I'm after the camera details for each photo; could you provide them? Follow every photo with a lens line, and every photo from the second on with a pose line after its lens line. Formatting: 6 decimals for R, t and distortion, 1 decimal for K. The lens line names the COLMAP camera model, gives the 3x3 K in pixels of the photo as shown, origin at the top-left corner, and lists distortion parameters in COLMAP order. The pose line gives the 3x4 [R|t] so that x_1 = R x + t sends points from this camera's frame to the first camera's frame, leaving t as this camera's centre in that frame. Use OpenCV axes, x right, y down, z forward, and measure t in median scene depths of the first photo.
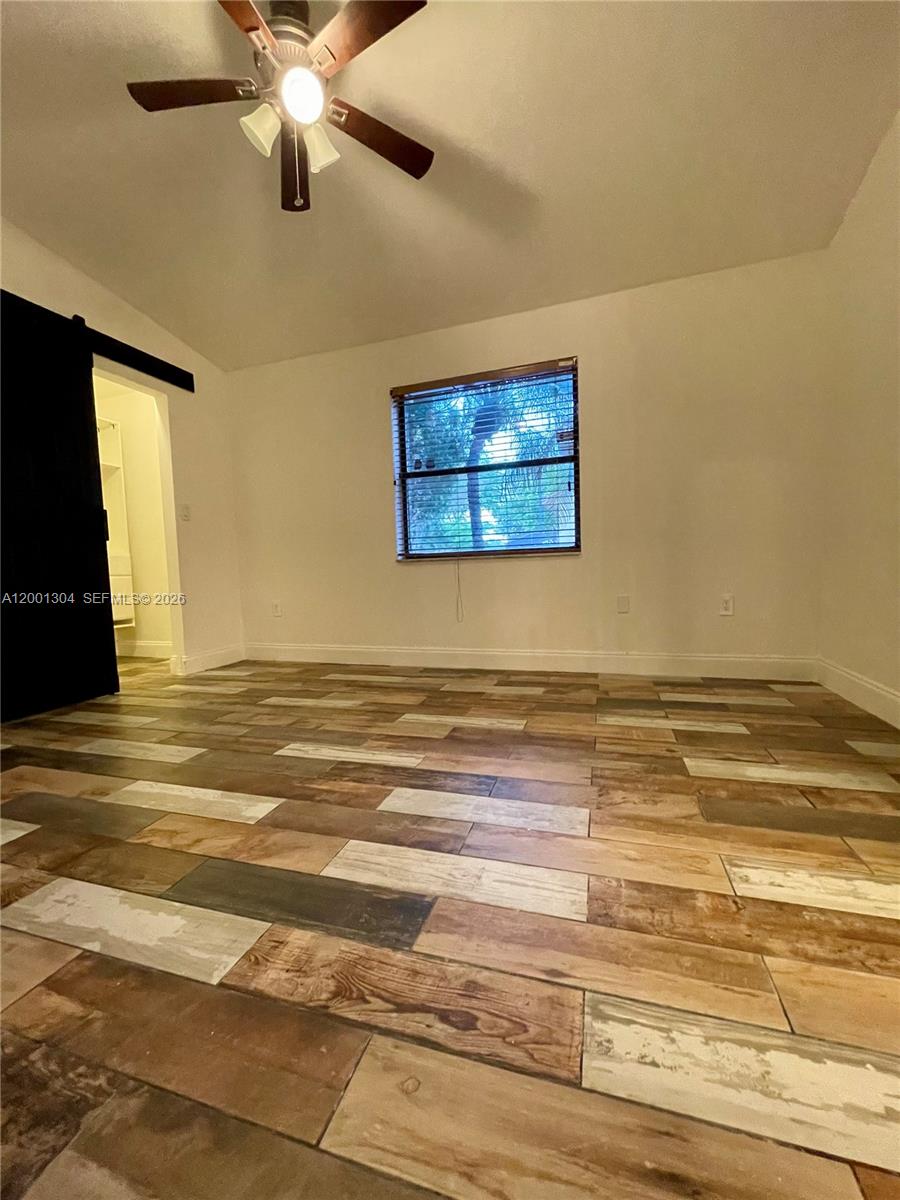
lens RADIAL K [[483.2, 0, 442.0], [0, 483.2, 598.1], [0, 0, 1]] dist [-0.001325, -0.000463]
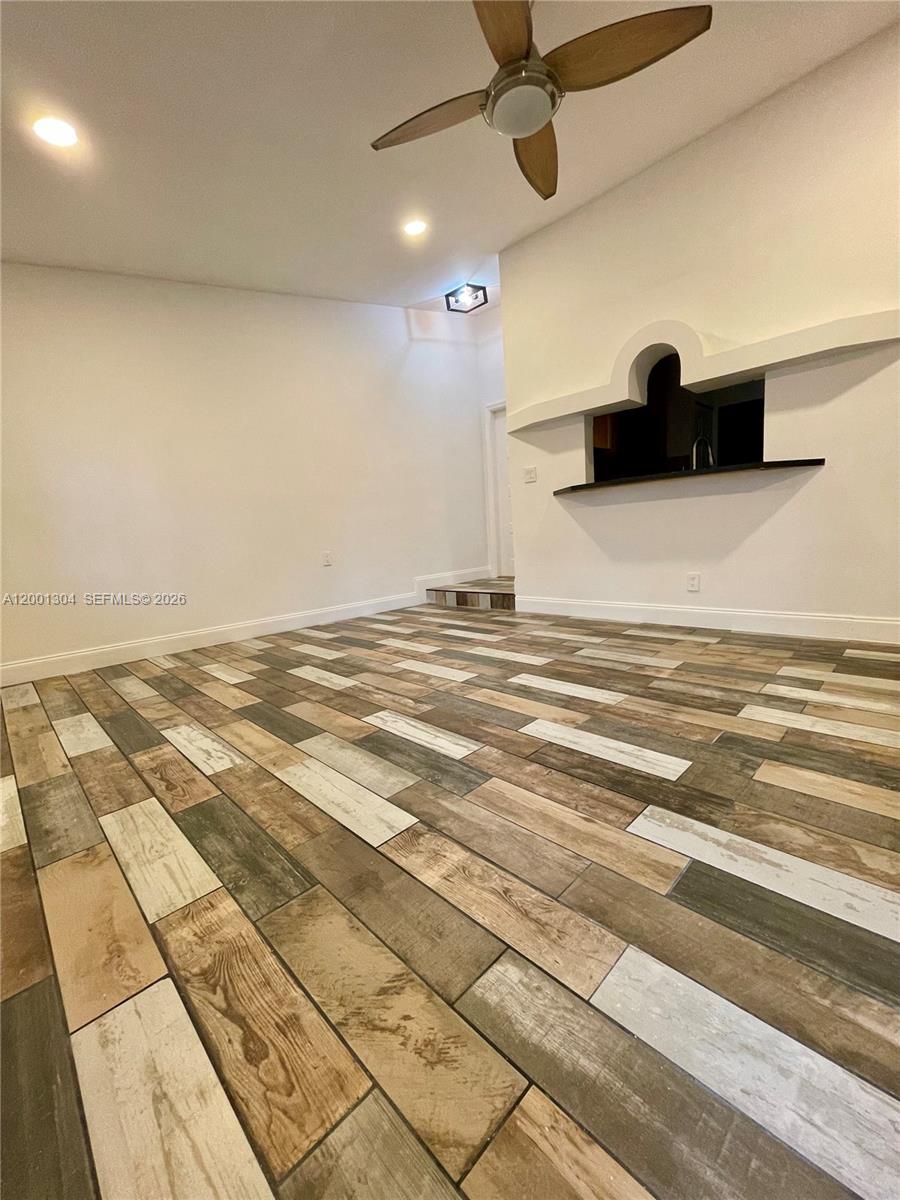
lens RADIAL K [[483.2, 0, 449.0], [0, 483.2, 604.2], [0, 0, 1]] dist [-0.001325, -0.000463]
pose [[0.886530, 0.063225, -0.458331, 0.791692], [-0.003684, 0.991552, 0.129655, -0.197447], [0.462657, -0.113254, 0.879274, 0.382389]]
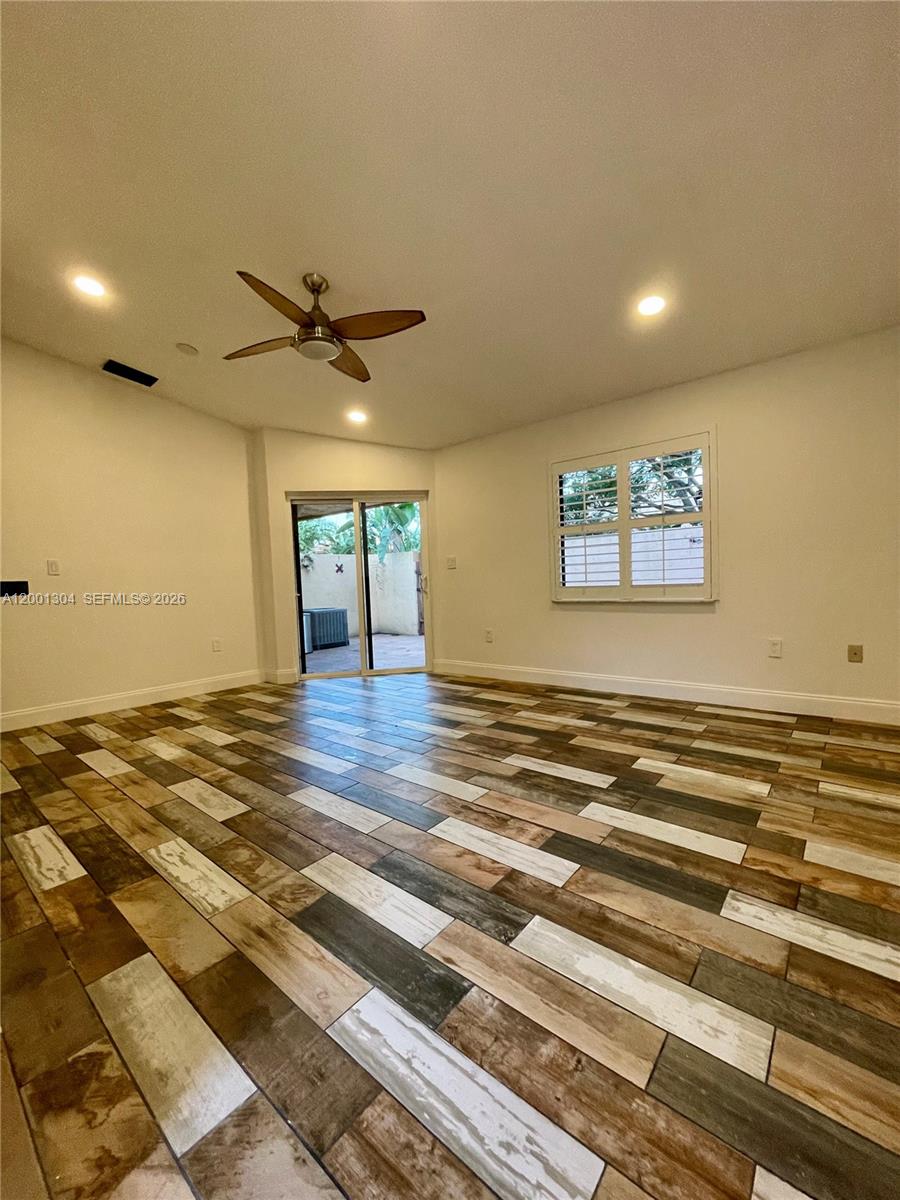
lens RADIAL K [[483.2, 0, 448.5], [0, 483.2, 598.6], [0, 0, 1]] dist [-0.001325, -0.000463]
pose [[-0.923409, 0.070985, 0.377197, -2.331463], [0.104382, 0.992153, 0.068821, -0.639507], [-0.369352, 0.102922, -0.923572, 6.248023]]
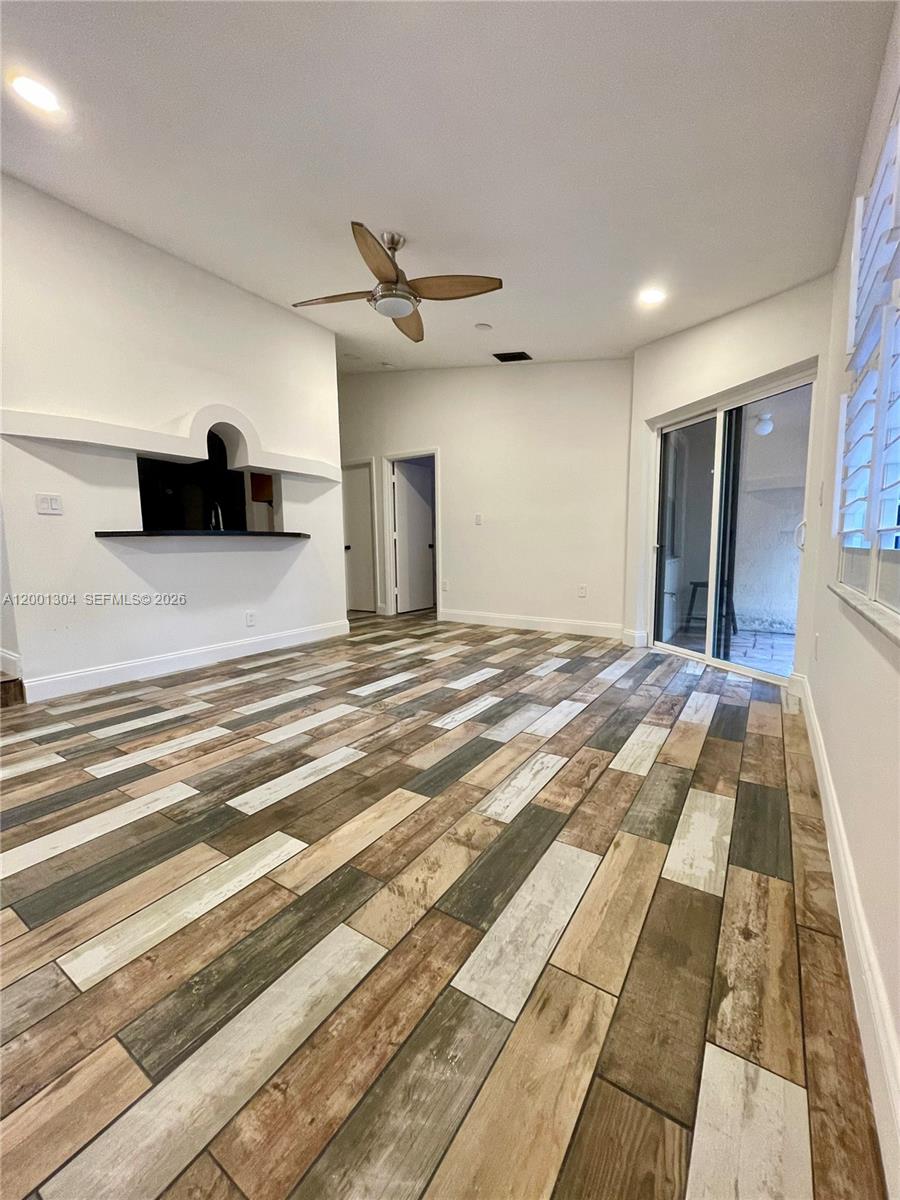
lens RADIAL K [[483.2, 0, 453.3], [0, 483.2, 600.7], [0, 0, 1]] dist [-0.001325, -0.000463]
pose [[0.263804, -0.061144, 0.962636, -3.889301], [0.047750, 0.997593, 0.050278, -0.205381], [-0.963394, 0.032702, 0.266089, 1.583940]]
